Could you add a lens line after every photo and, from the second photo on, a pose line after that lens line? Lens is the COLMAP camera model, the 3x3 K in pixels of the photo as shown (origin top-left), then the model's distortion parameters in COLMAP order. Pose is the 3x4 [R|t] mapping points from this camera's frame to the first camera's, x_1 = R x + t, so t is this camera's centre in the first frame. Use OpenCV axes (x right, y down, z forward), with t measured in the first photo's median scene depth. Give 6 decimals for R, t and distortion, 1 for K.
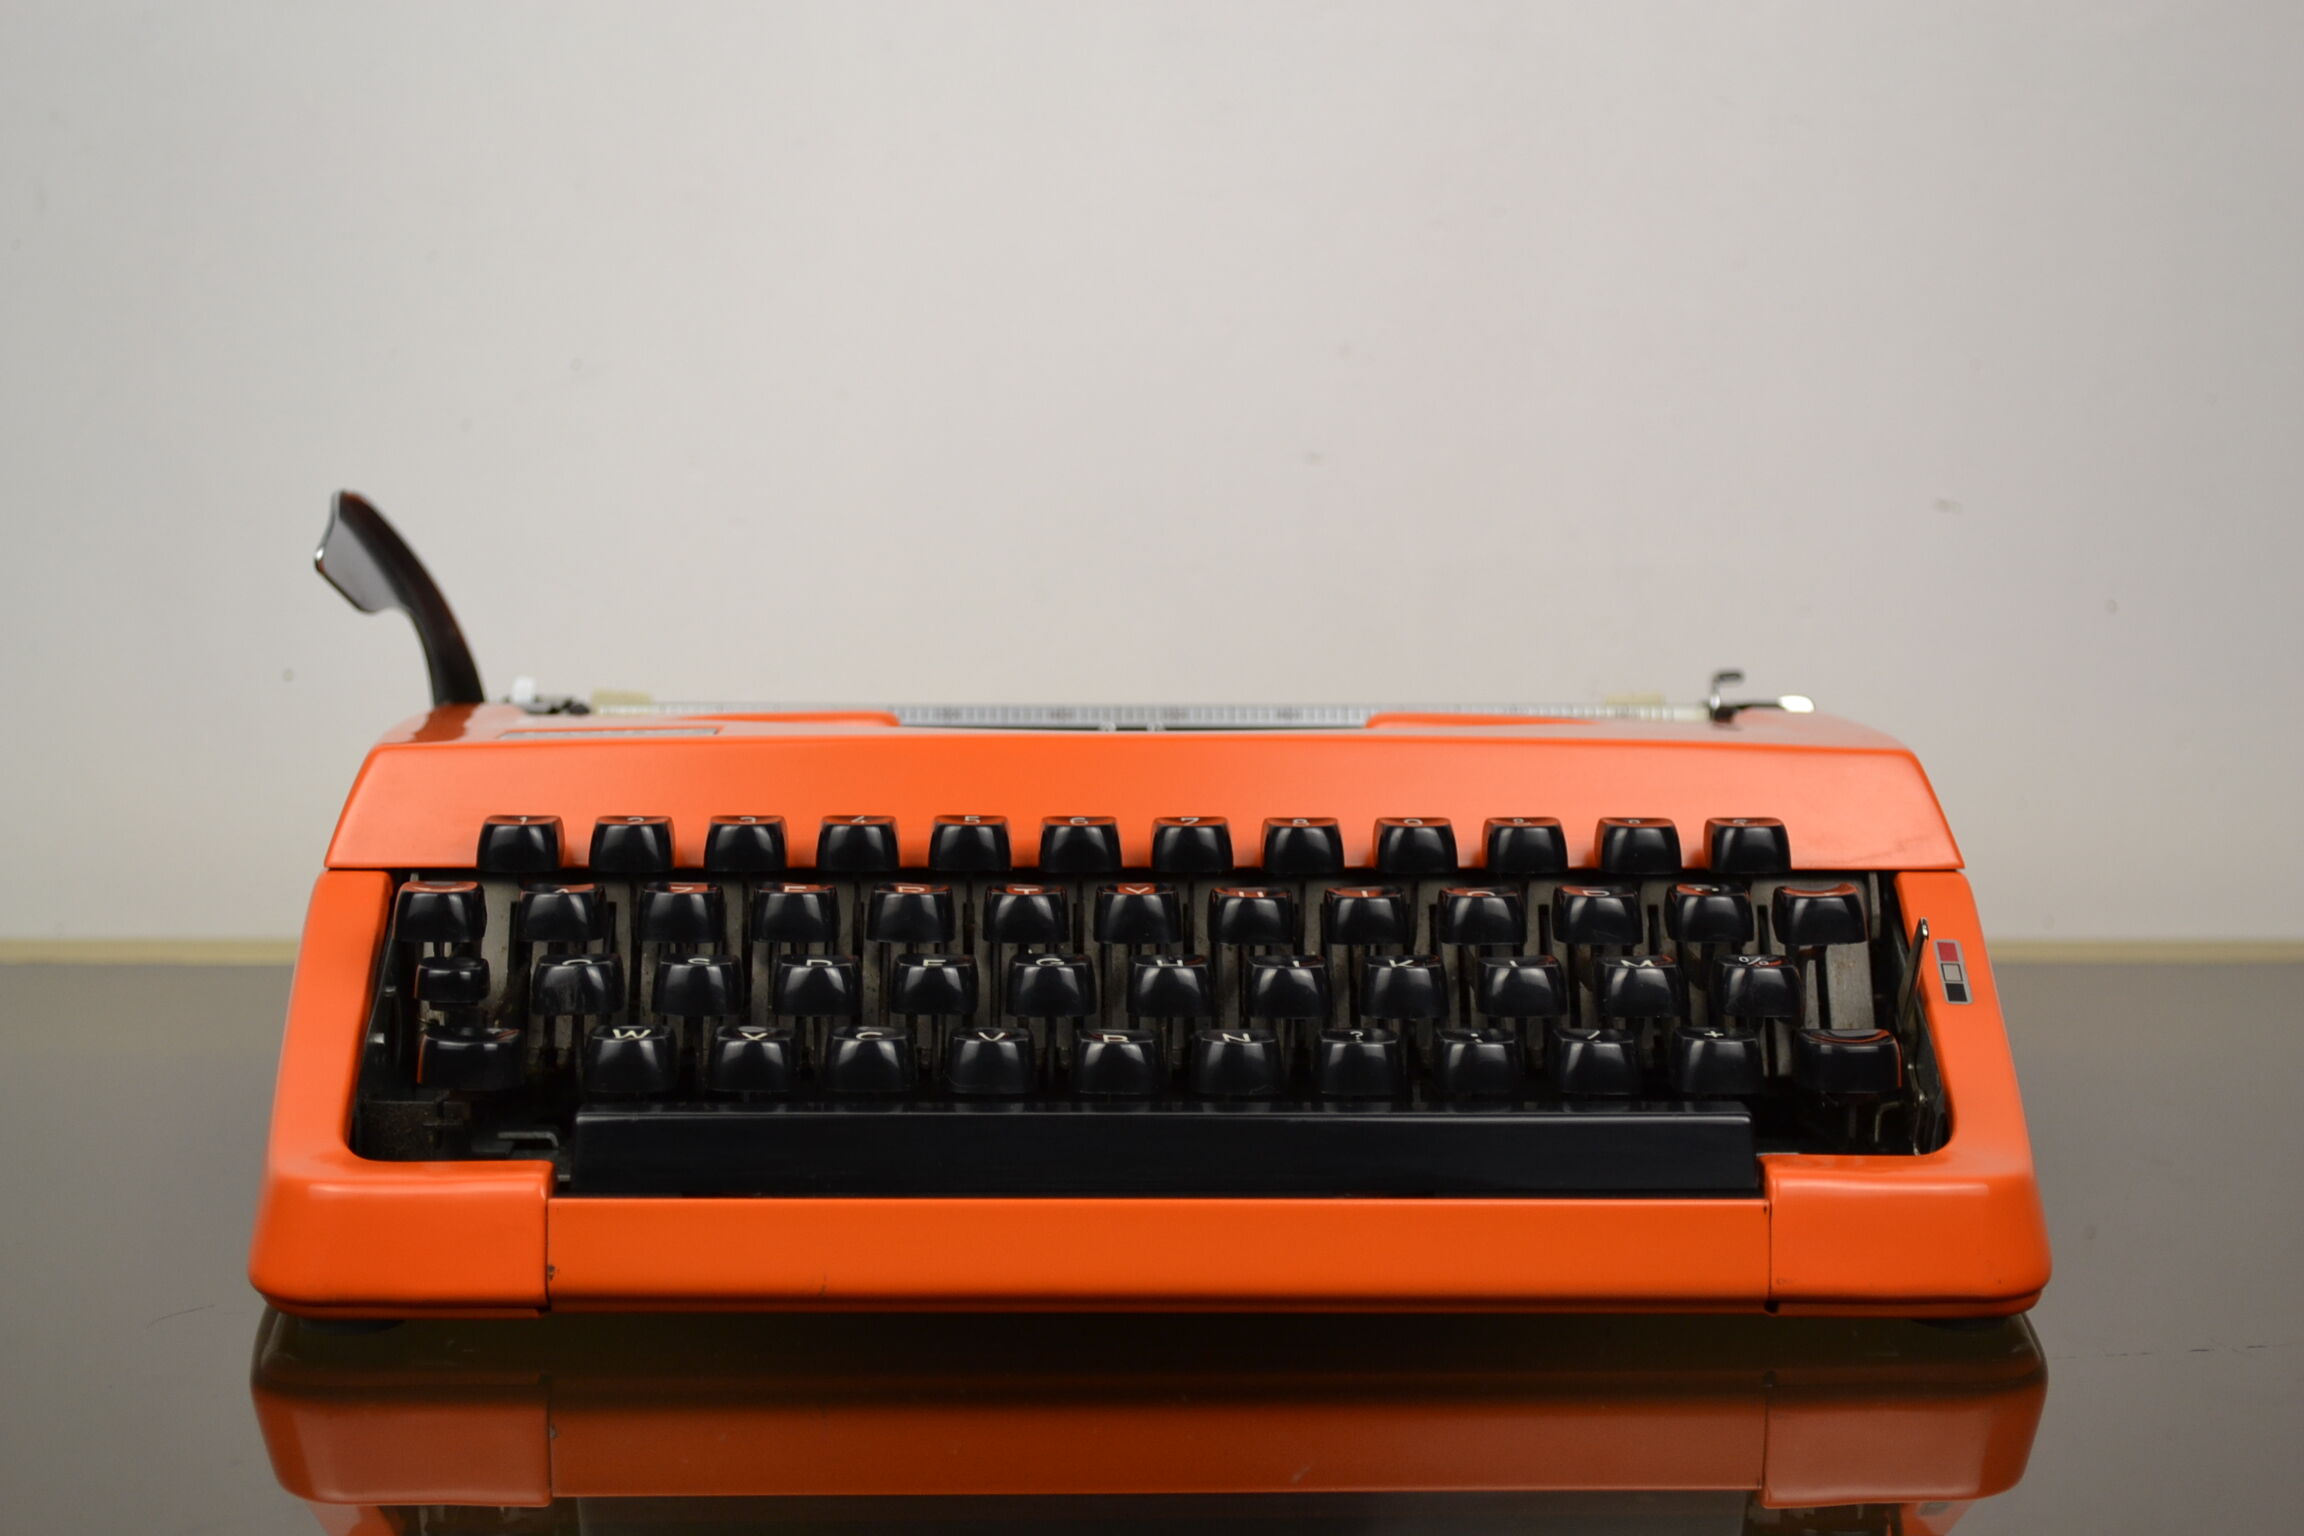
lens RADIAL K [[4073.8, 0, 1152.0], [0, 4073.8, 768.0], [0, 0, 1]] dist [0.008054, -0.155173]
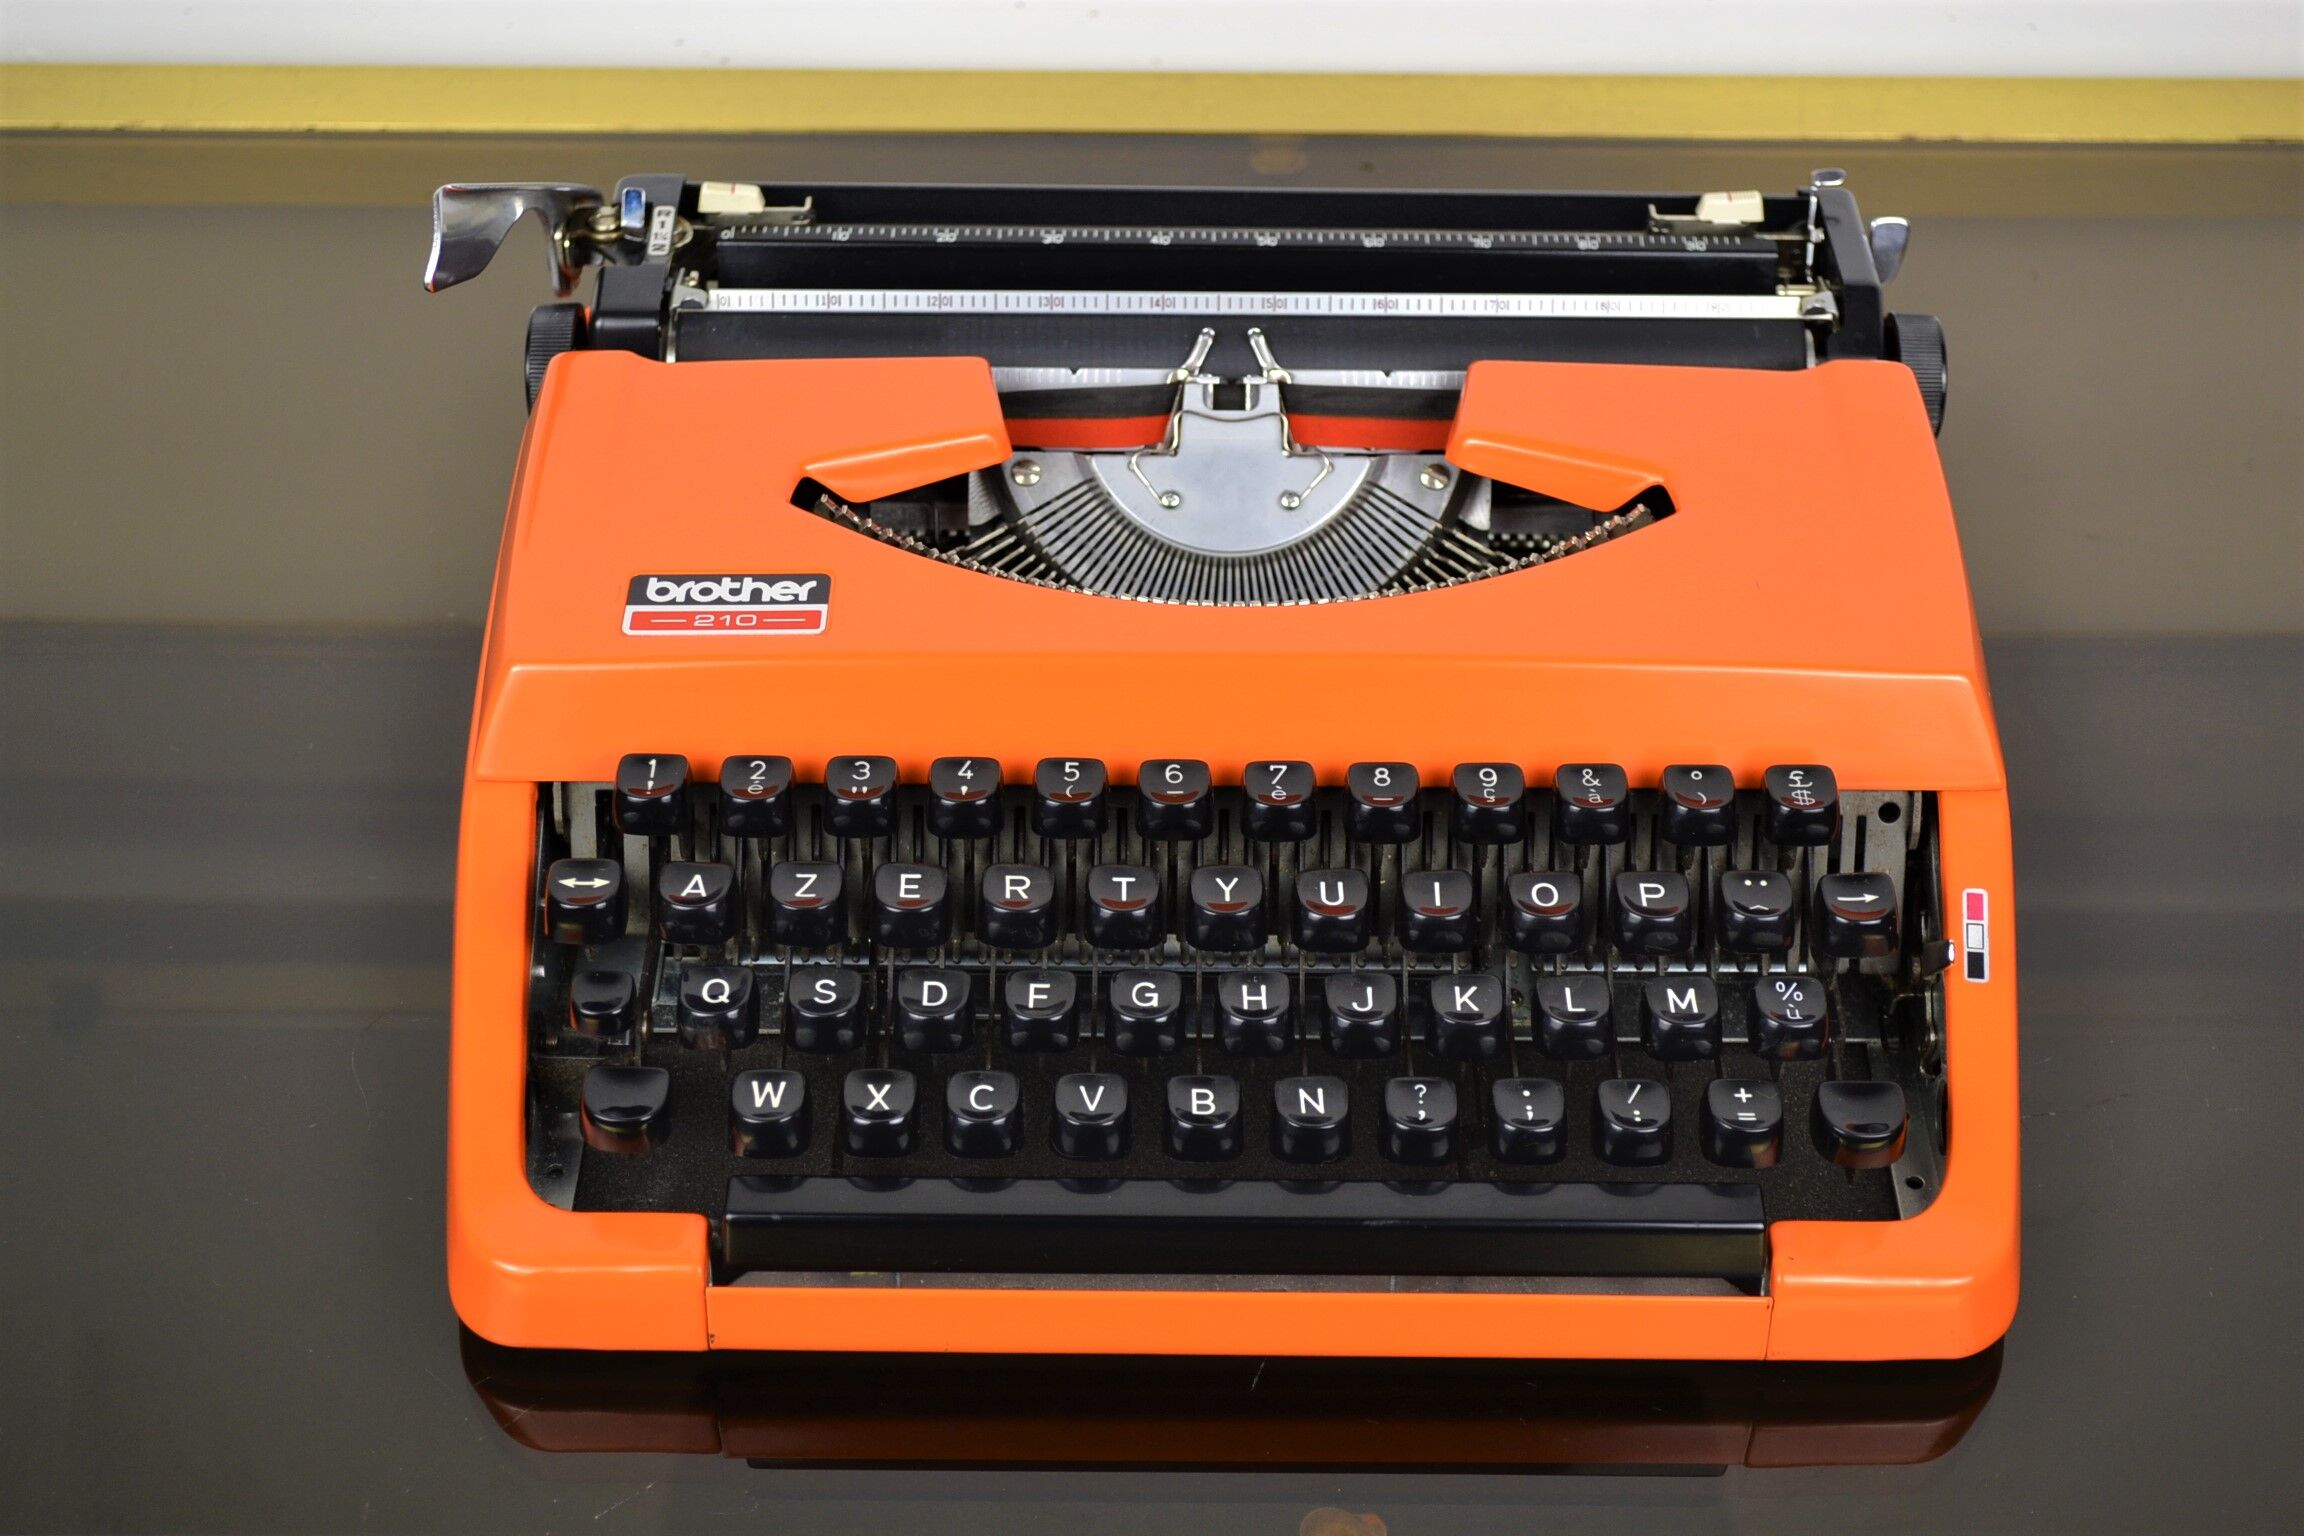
lens RADIAL K [[3861.1, 0, 1152.0], [0, 3861.1, 768.0], [0, 0, 1]] dist [-0.009287, -0.090480]
pose [[0.999562, 0.022485, -0.019258, -0.004447], [-0.007860, 0.828713, 0.559619, -0.573693], [0.028542, -0.559222, 0.828526, 0.169531]]
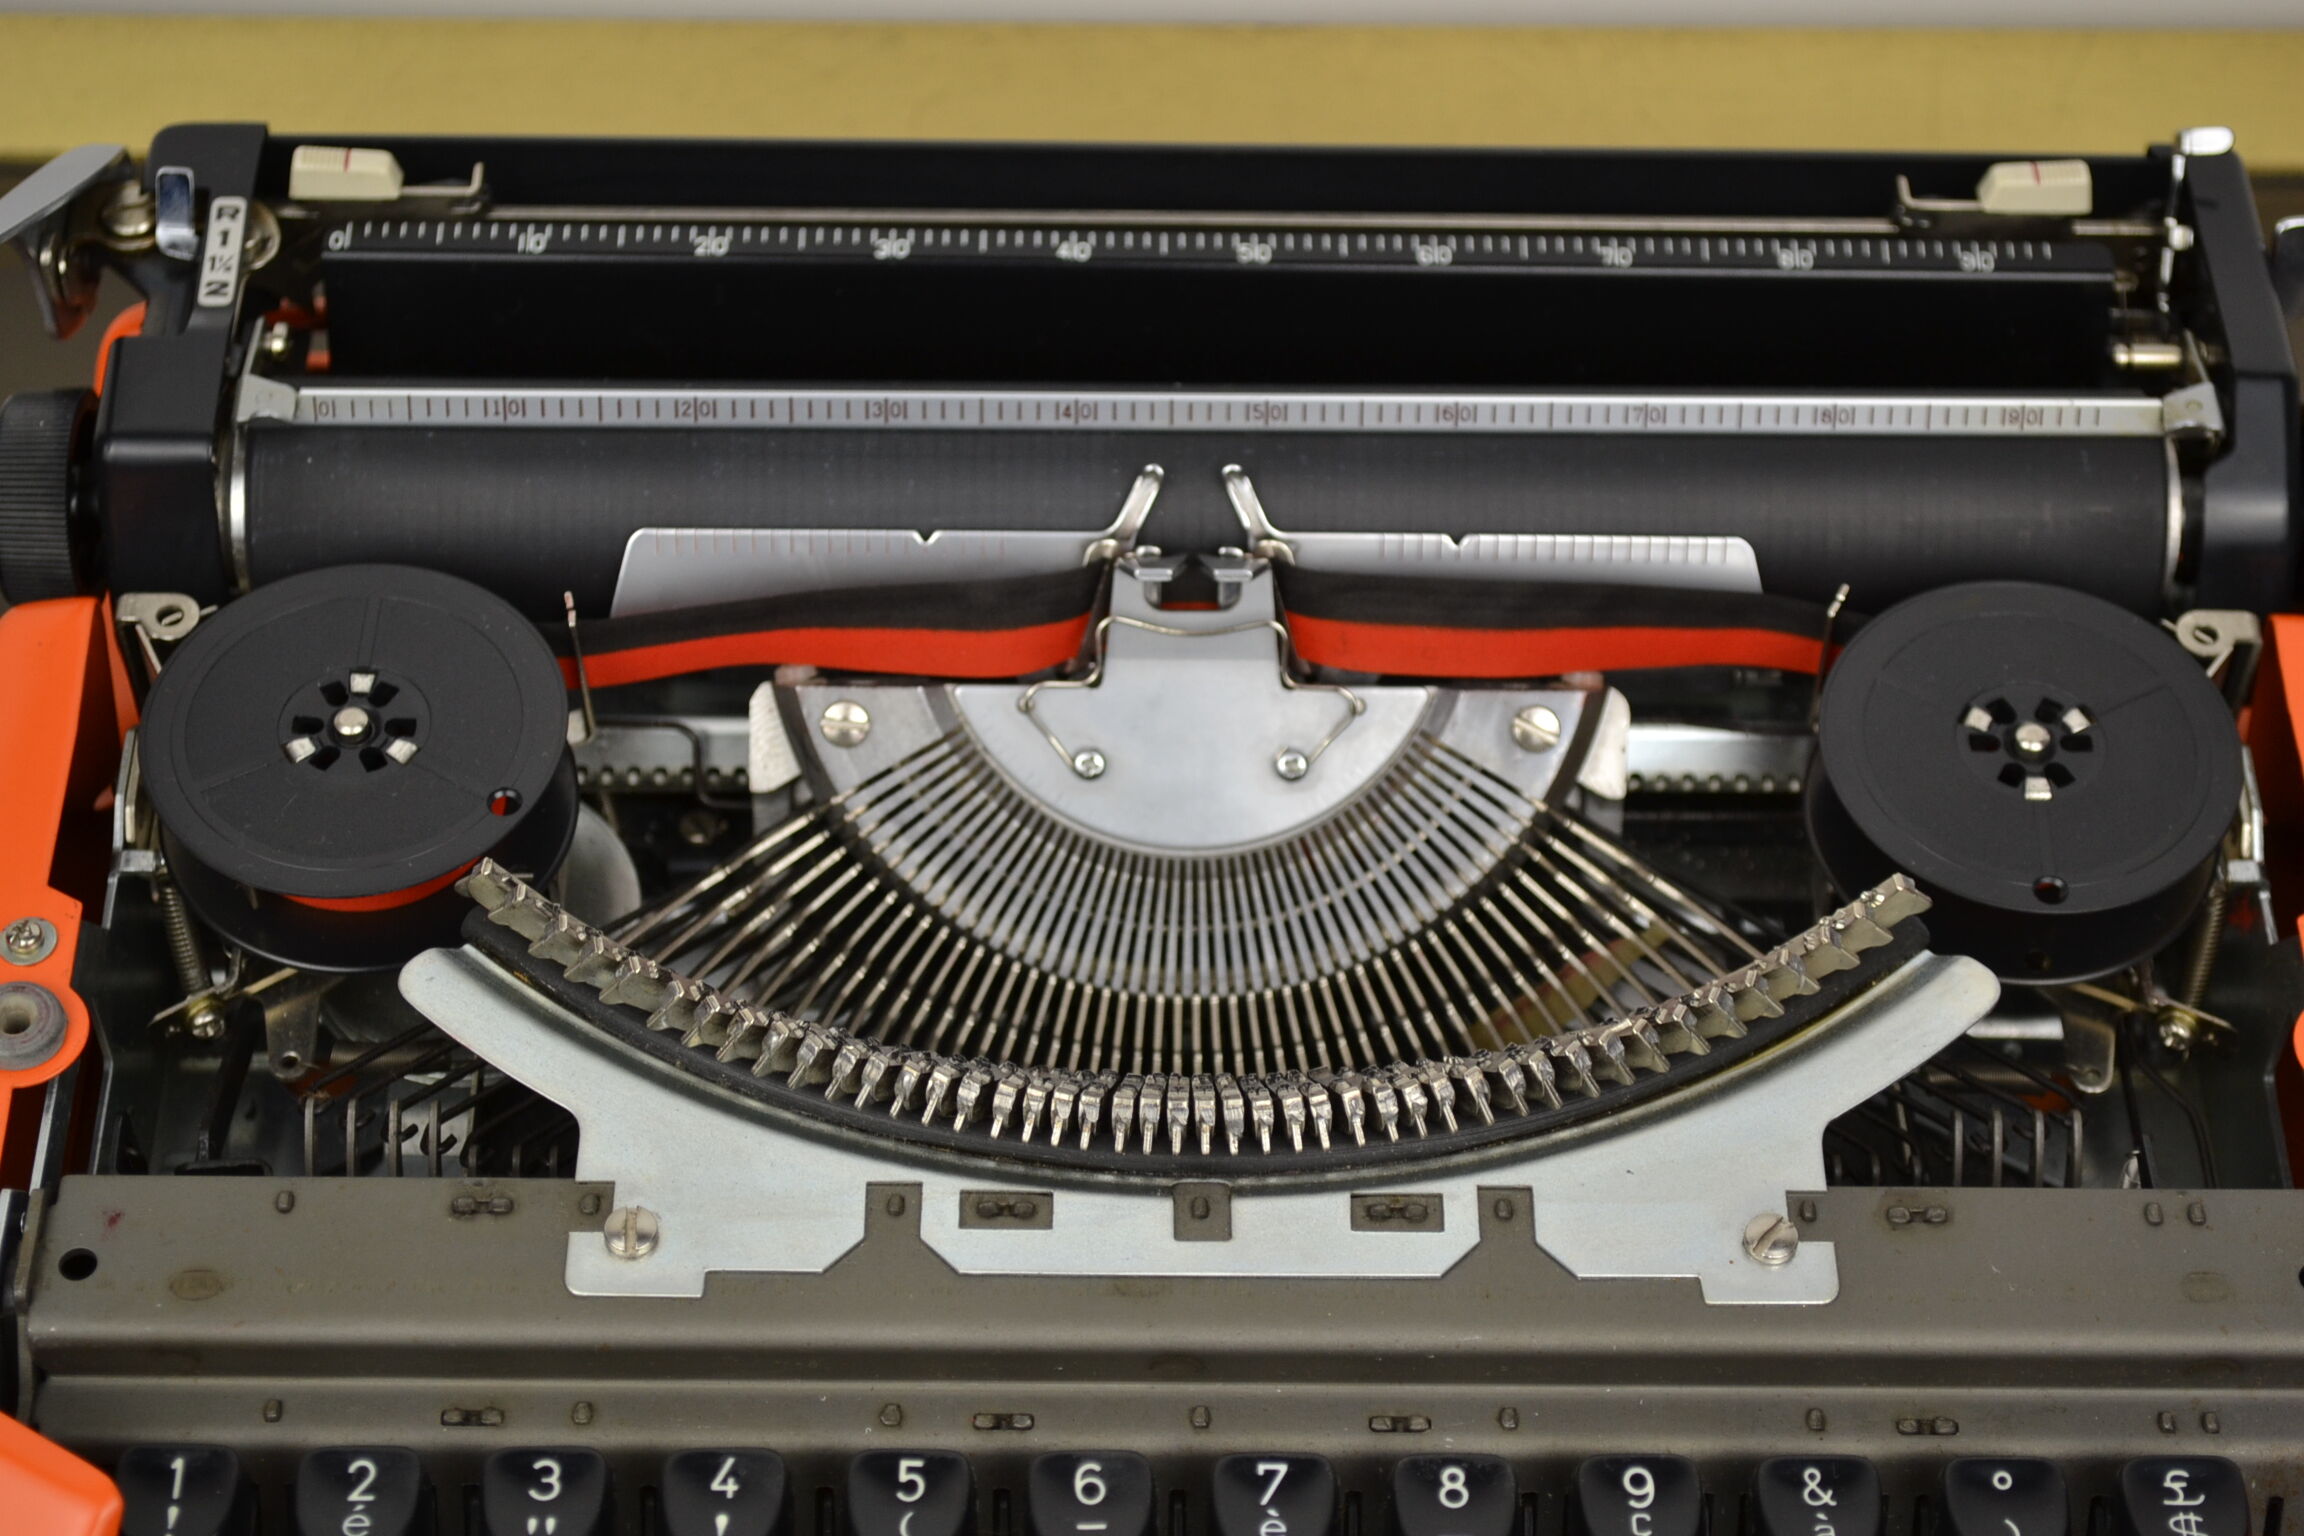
lens RADIAL K [[4589.5, 0, 1165.1], [0, 4589.5, 719.7], [0, 0, 1]] dist [0.508984, -5.325410]
pose [[0.999724, 0.023446, -0.001592, -0.008596], [-0.015590, 0.712379, 0.701621, -0.575943], [0.017584, -0.701403, 0.712548, 0.606888]]
